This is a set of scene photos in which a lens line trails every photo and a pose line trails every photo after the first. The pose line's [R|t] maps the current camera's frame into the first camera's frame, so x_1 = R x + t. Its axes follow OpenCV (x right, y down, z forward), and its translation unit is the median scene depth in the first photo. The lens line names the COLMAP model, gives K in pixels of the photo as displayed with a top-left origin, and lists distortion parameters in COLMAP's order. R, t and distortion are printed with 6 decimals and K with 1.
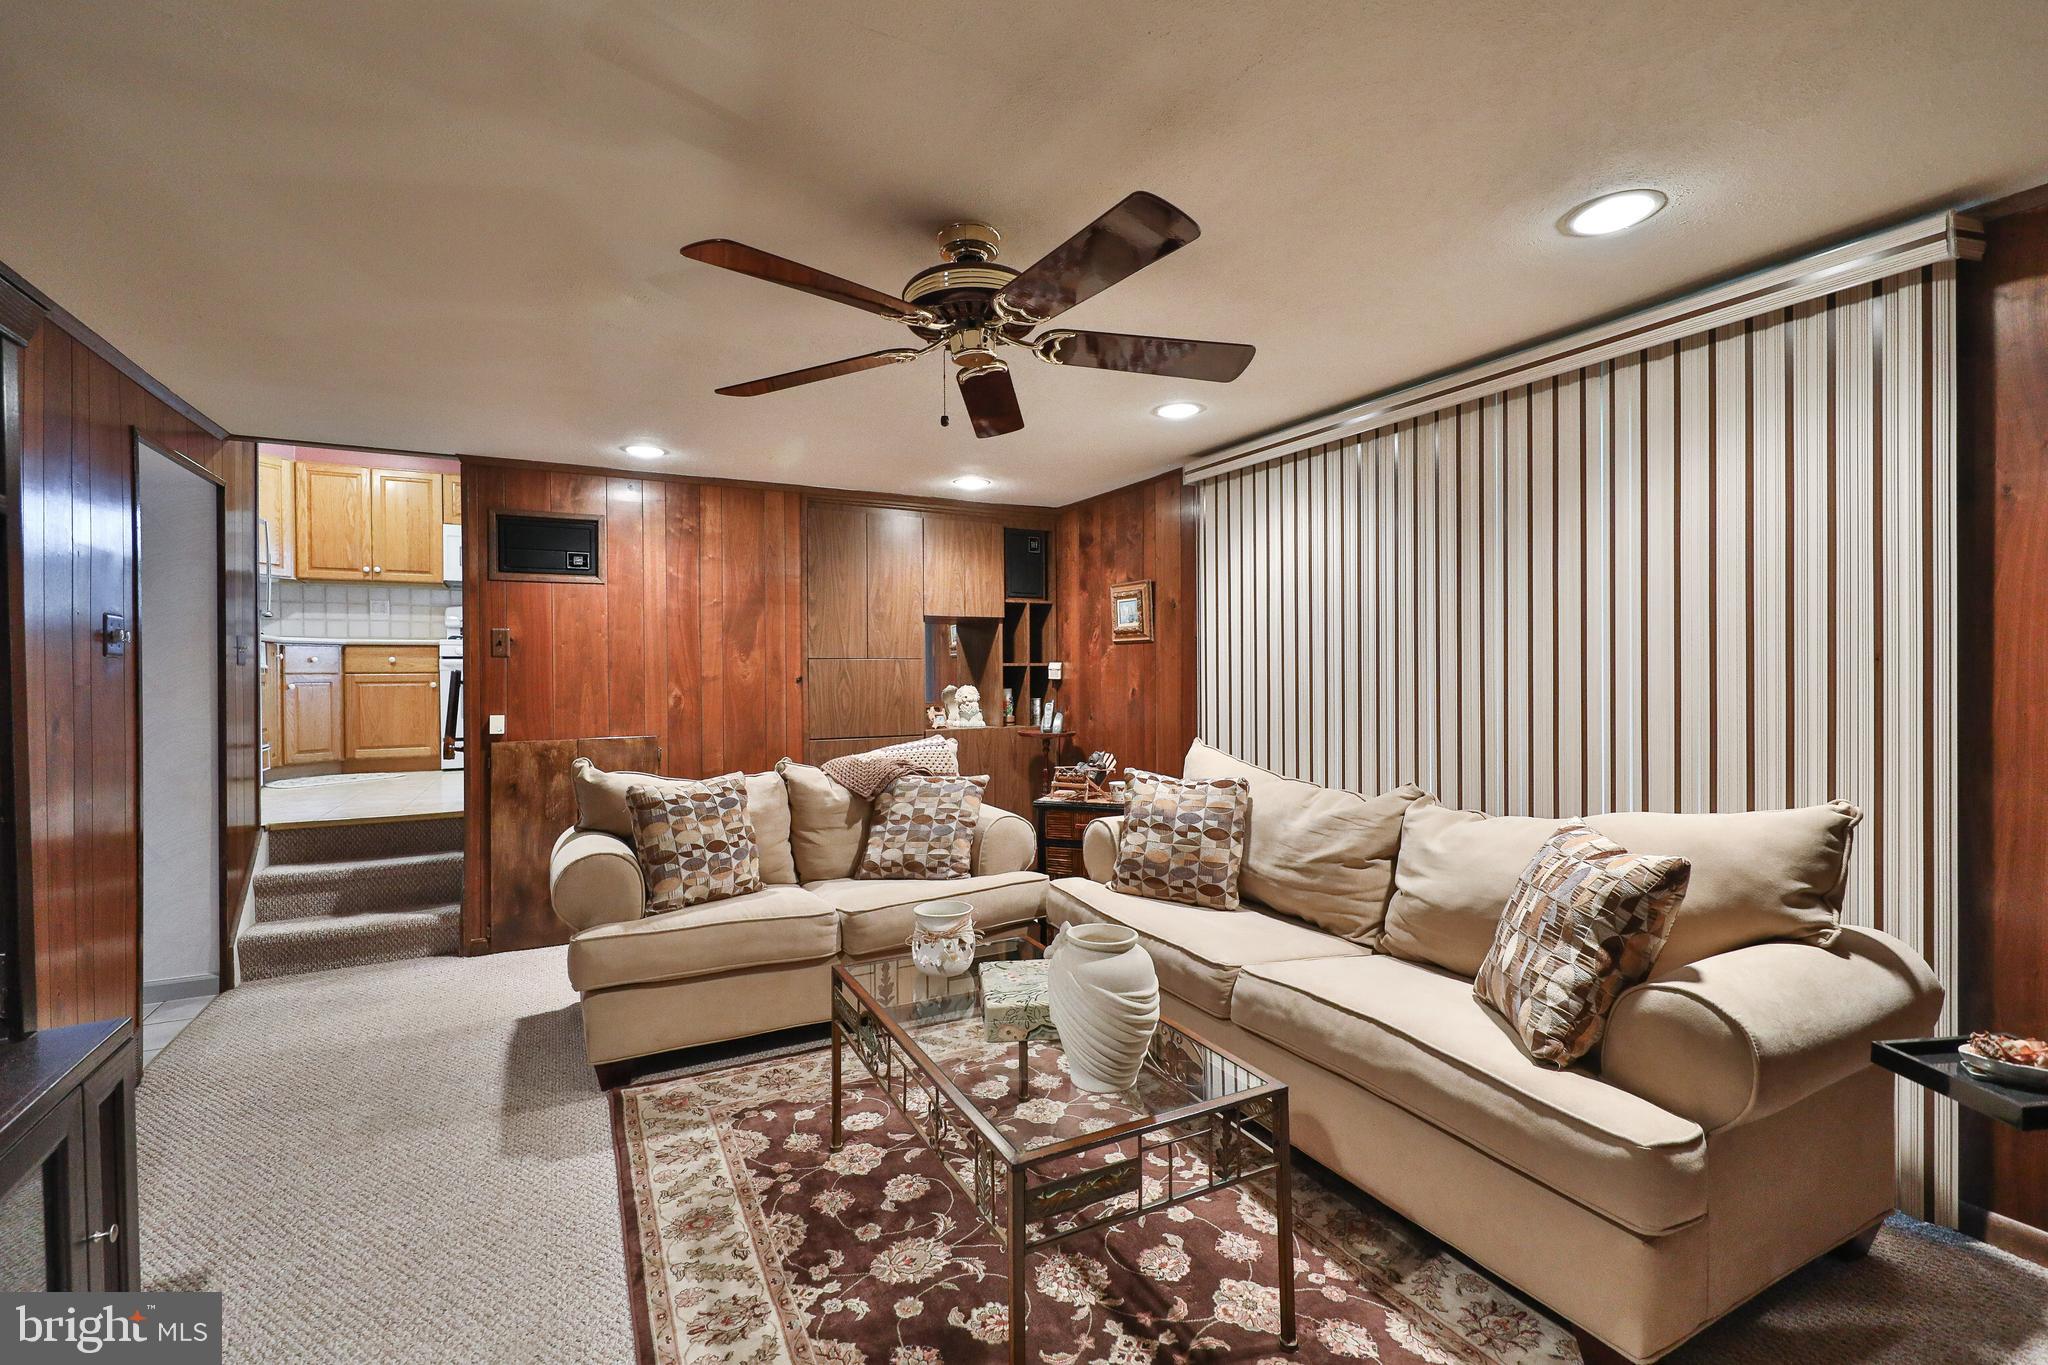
lens RADIAL K [[915.8, 0, 1027.2], [0, 915.8, 680.5], [0, 0, 1]] dist [-0.001005, -0.000340]
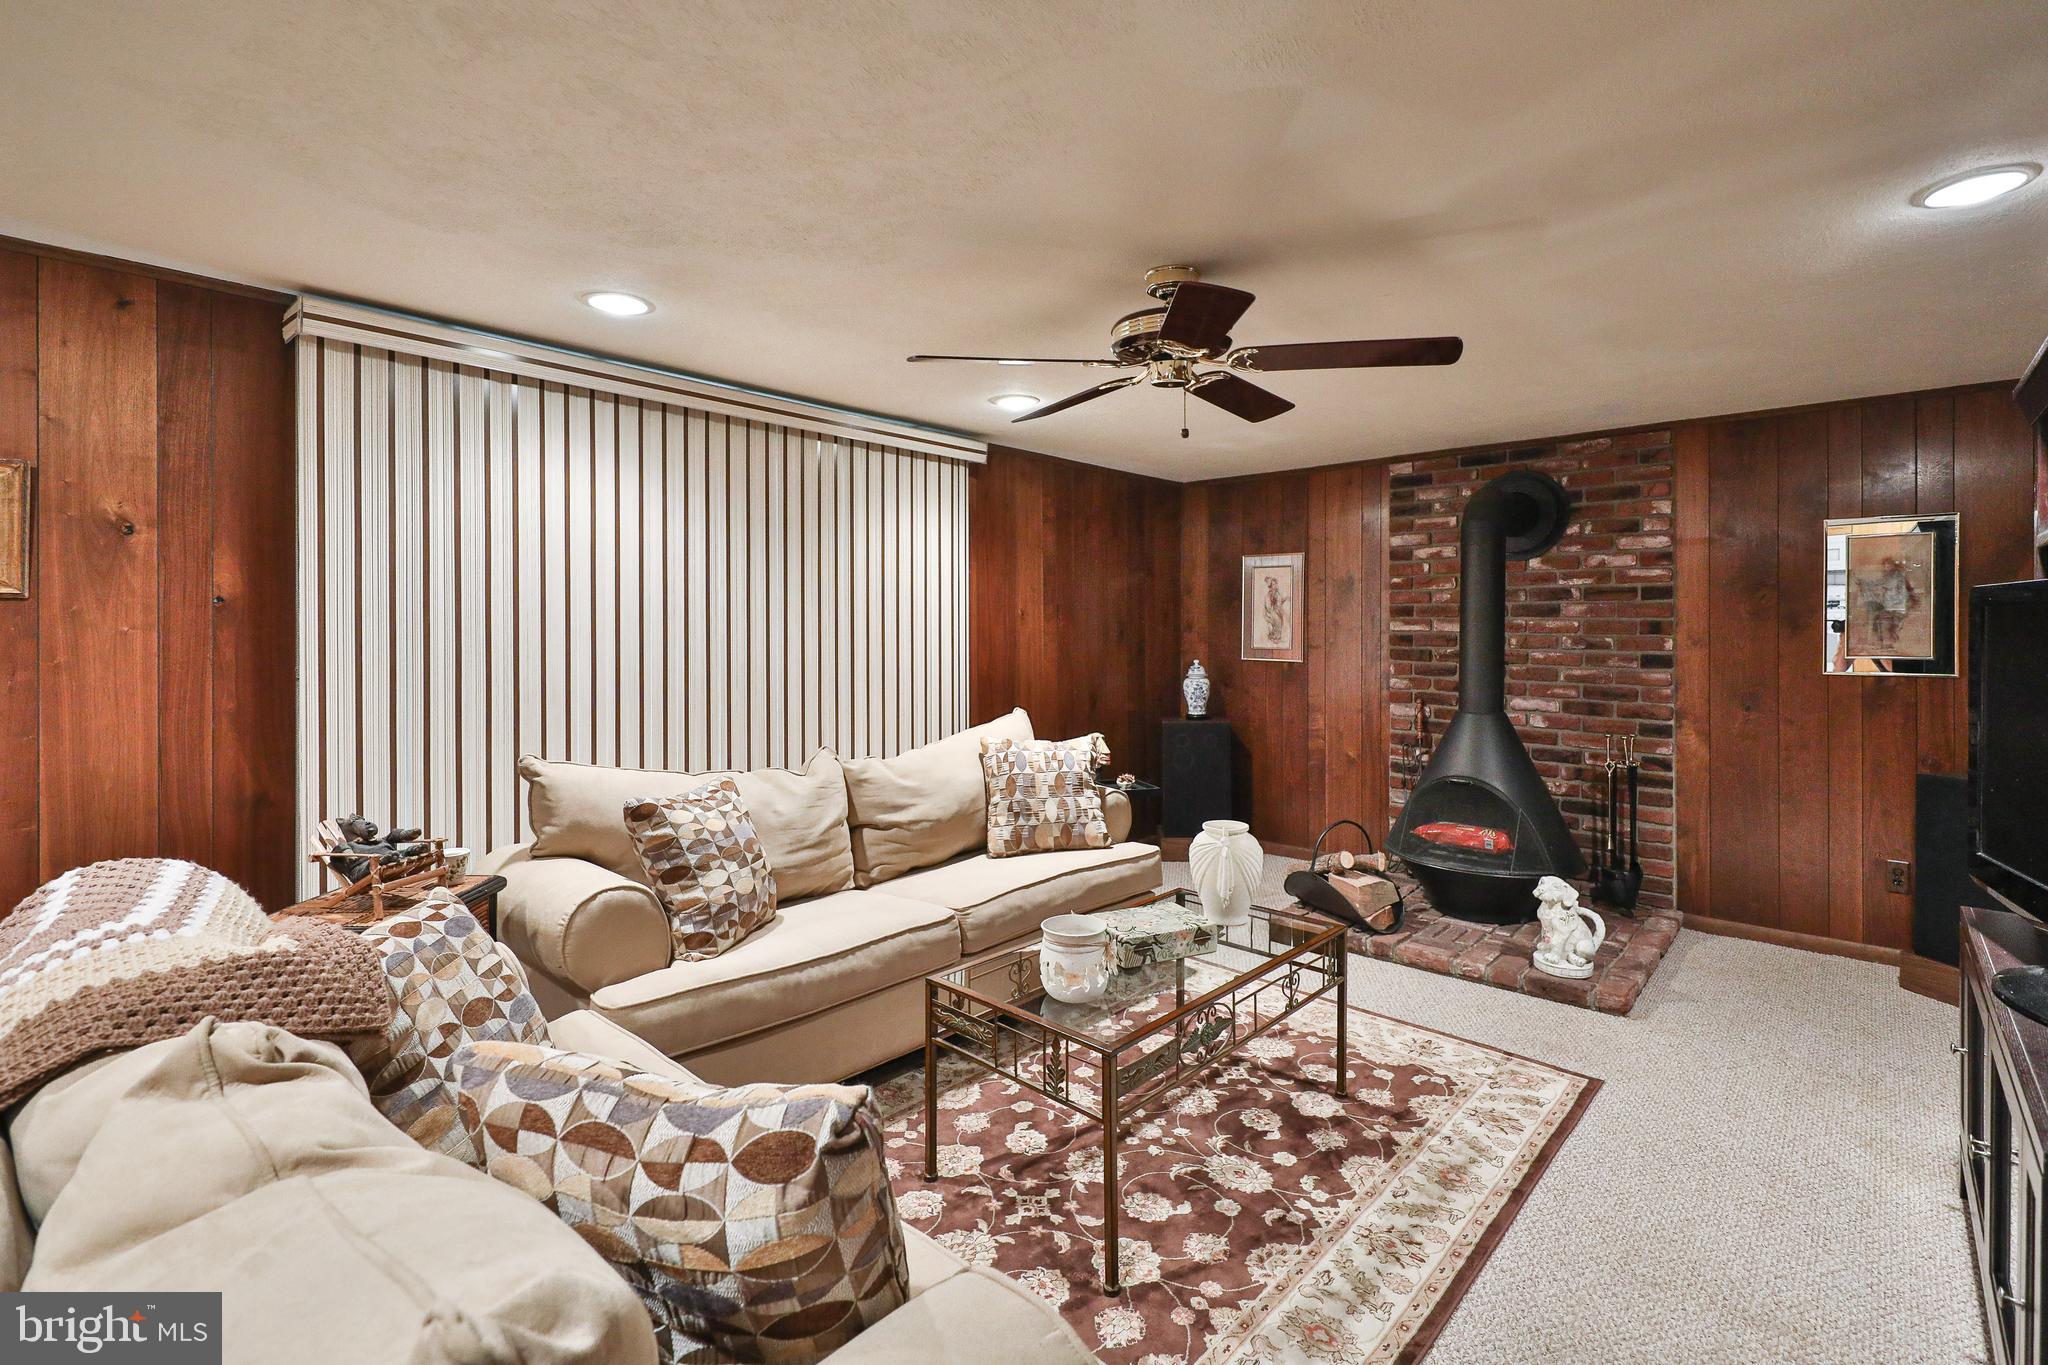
lens RADIAL K [[915.8, 0, 1039.0], [0, 915.8, 638.8], [0, 0, 1]] dist [-0.001005, -0.000340]
pose [[-0.347694, -0.002940, 0.937603, -1.113457], [0.006557, 0.999963, 0.005567, -0.047296], [-0.937585, 0.008084, -0.347662, 1.623466]]
